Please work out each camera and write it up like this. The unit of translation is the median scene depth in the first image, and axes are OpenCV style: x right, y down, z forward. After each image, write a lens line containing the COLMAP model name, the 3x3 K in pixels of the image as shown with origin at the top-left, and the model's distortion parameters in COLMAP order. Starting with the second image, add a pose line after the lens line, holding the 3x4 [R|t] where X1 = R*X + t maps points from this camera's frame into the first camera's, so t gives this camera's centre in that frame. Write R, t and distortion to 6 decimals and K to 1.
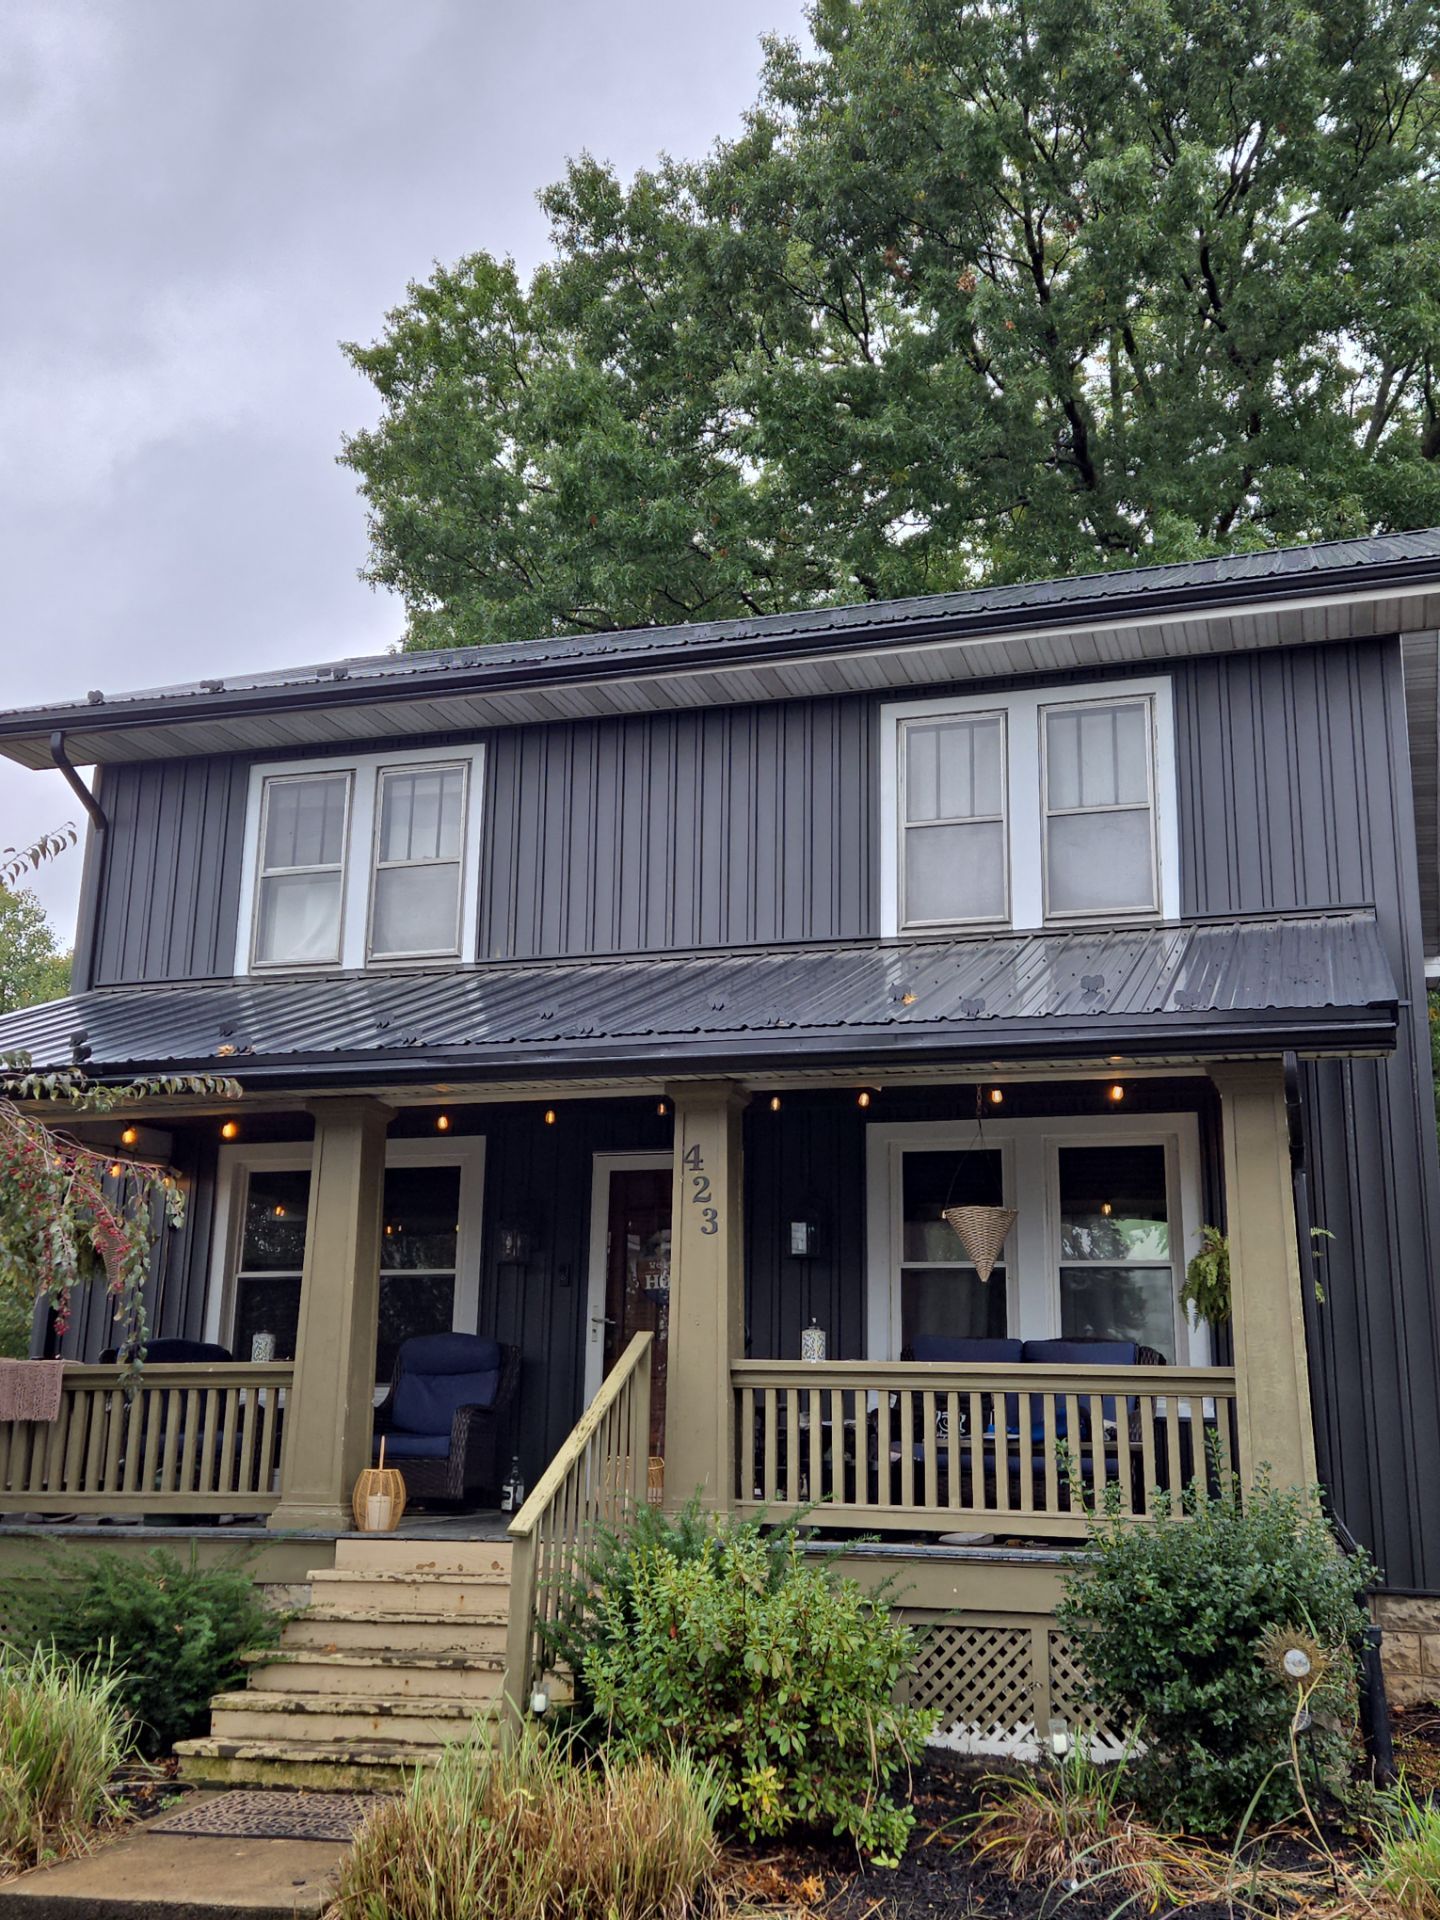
lens RADIAL K [[1935.0, 0, 716.8], [0, 1935.0, 873.2], [0, 0, 1]] dist [0.089016, -0.001654]
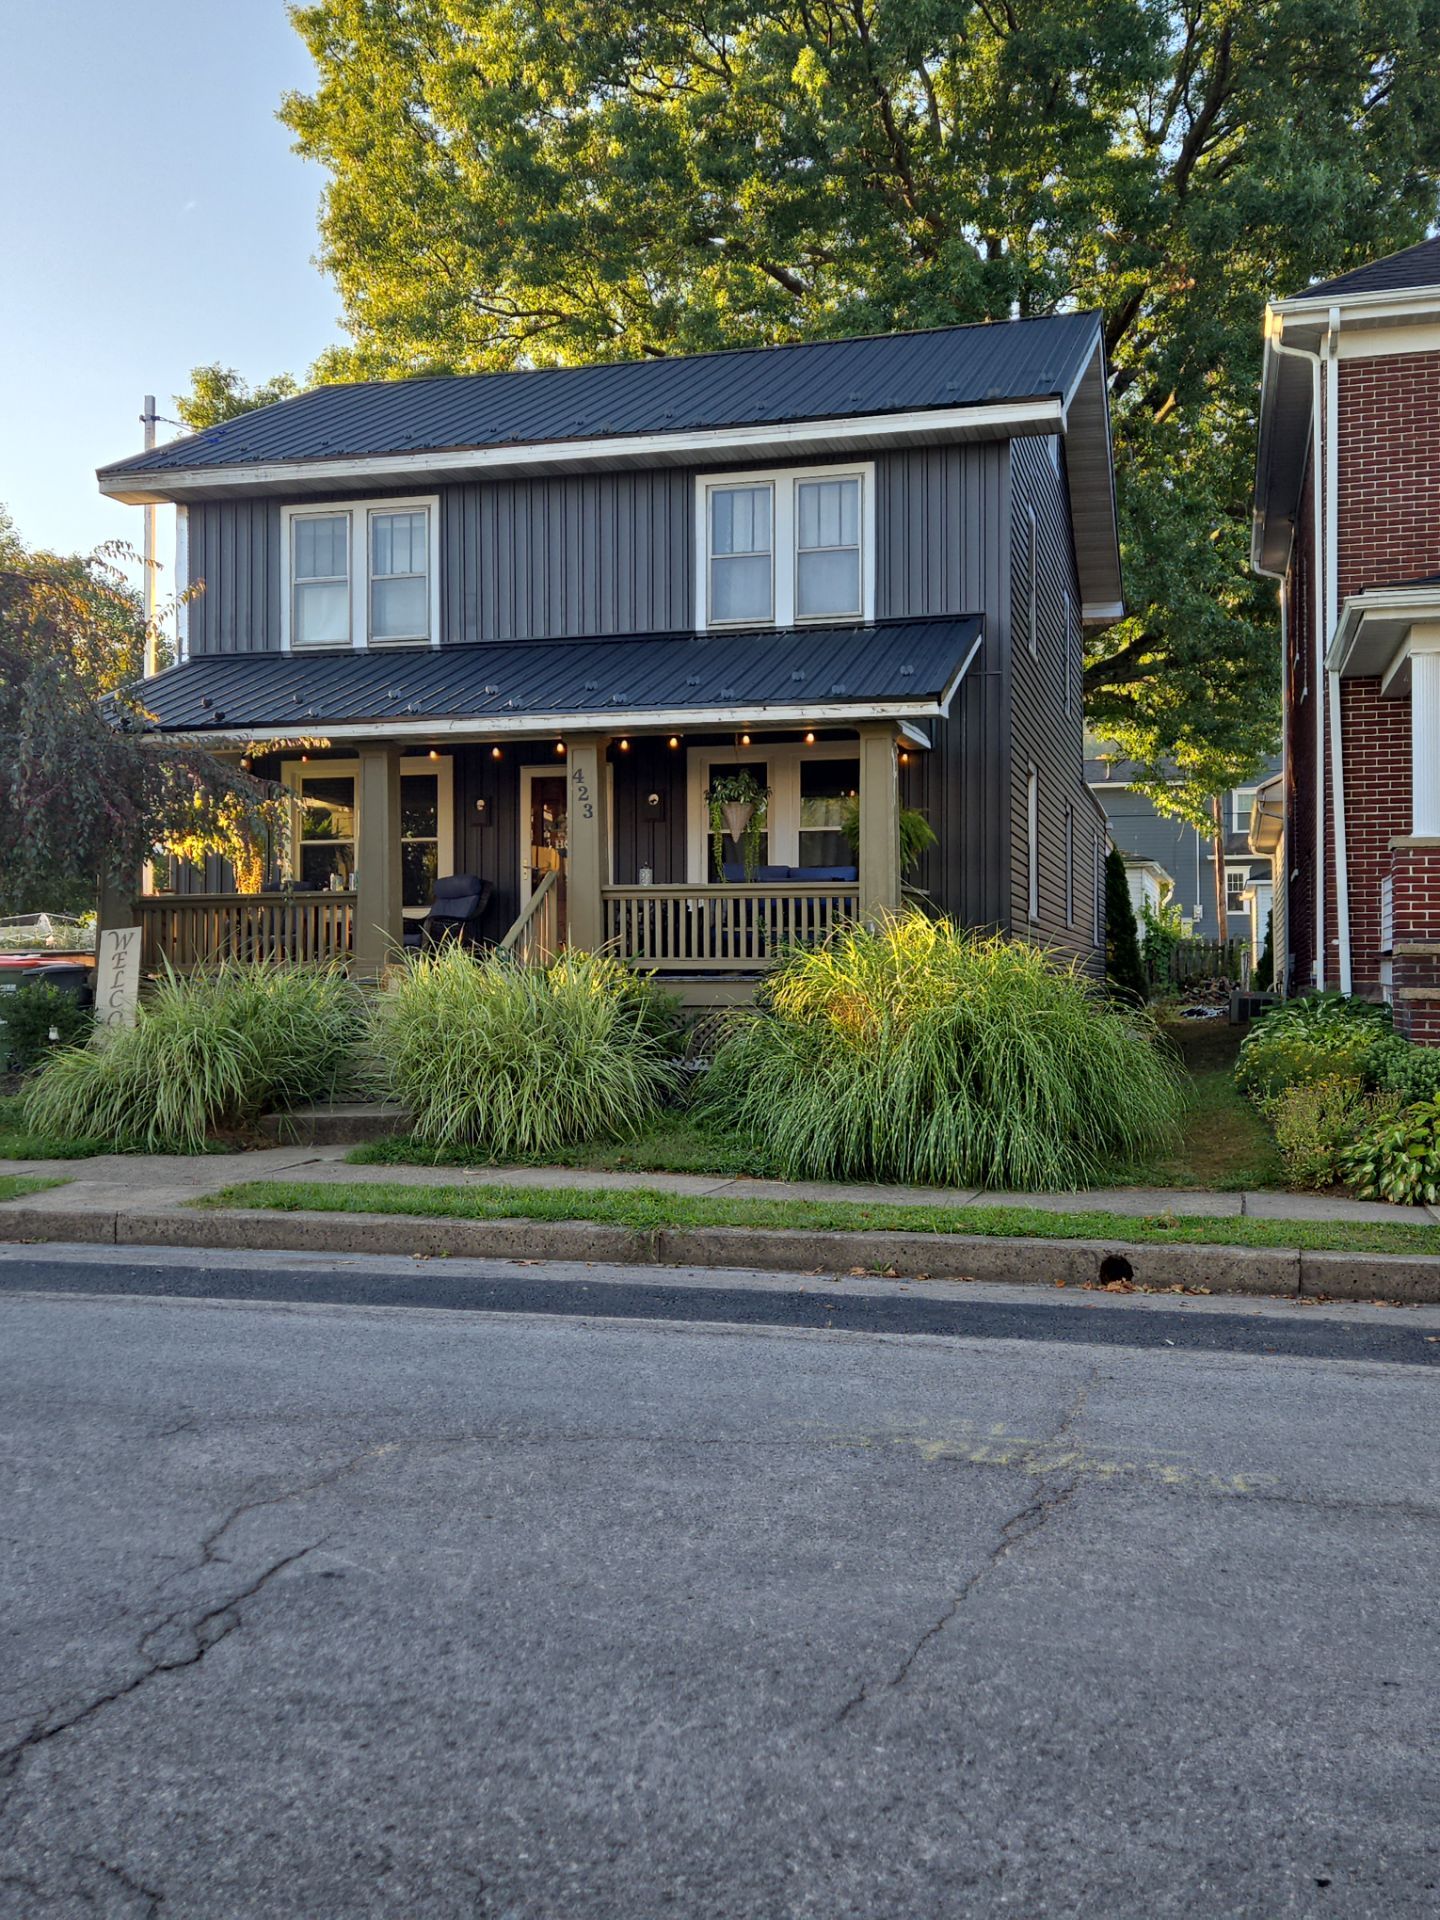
lens RADIAL K [[1721.5, 0, 720.0], [0, 1721.5, 960.0], [0, 0, 1]] dist [-0.002186, -0.001834]
pose [[0.998853, -0.024129, 0.041350, 0.038071], [0.011730, 0.960721, 0.277268, -0.097360], [-0.046416, -0.276465, 0.959902, -0.433210]]
